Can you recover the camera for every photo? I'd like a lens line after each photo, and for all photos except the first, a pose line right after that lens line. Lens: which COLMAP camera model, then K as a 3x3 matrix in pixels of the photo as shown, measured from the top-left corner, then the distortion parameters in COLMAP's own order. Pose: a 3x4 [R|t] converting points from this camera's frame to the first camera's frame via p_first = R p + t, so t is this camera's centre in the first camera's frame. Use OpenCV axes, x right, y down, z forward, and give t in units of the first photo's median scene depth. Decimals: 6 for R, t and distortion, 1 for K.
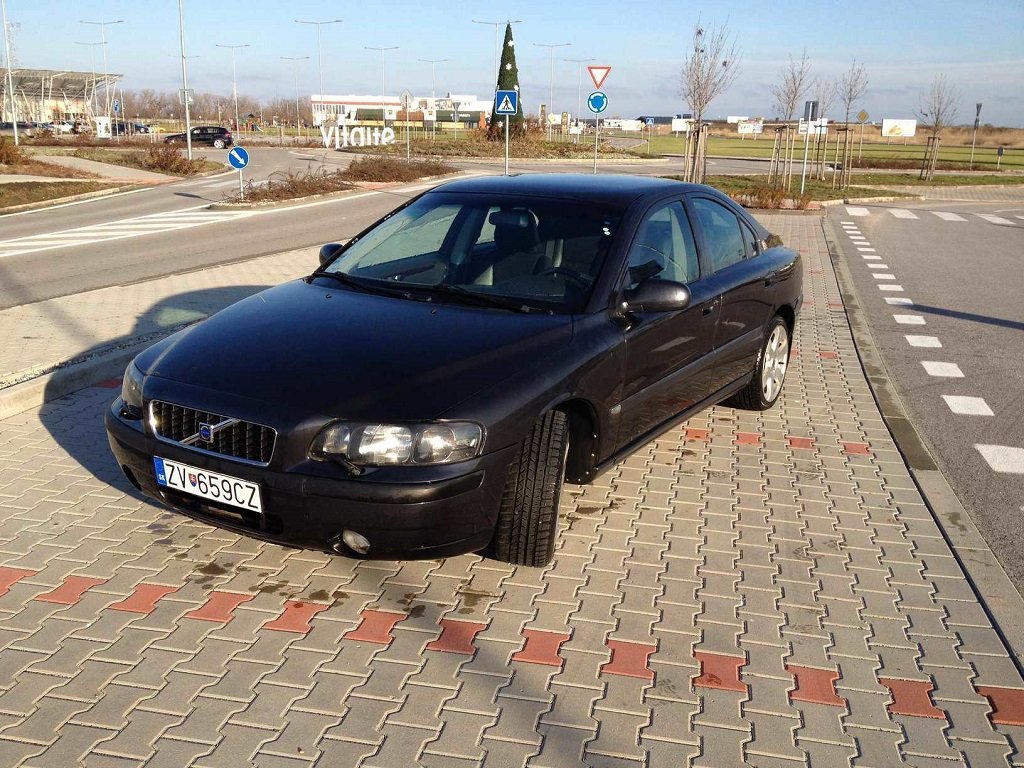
lens RADIAL K [[979.8, 0, 512.0], [0, 979.8, 384.0], [0, 0, 1]] dist [0.132401, -0.318314]
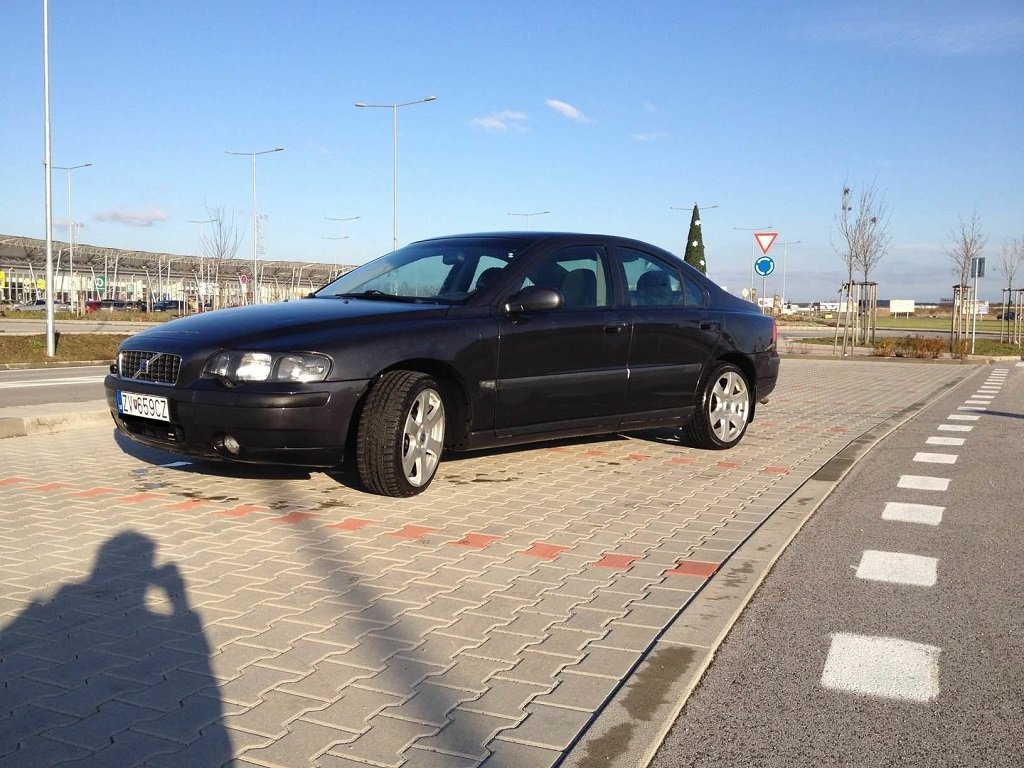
lens RADIAL K [[979.8, 0, 512.0], [0, 979.8, 384.0], [0, 0, 1]] dist [0.132401, -0.318314]
pose [[0.975379, 0.009109, -0.220347, 0.162053], [-0.049903, 0.982347, -0.180288, 0.098163], [0.214815, 0.186845, 0.958615, -0.064548]]
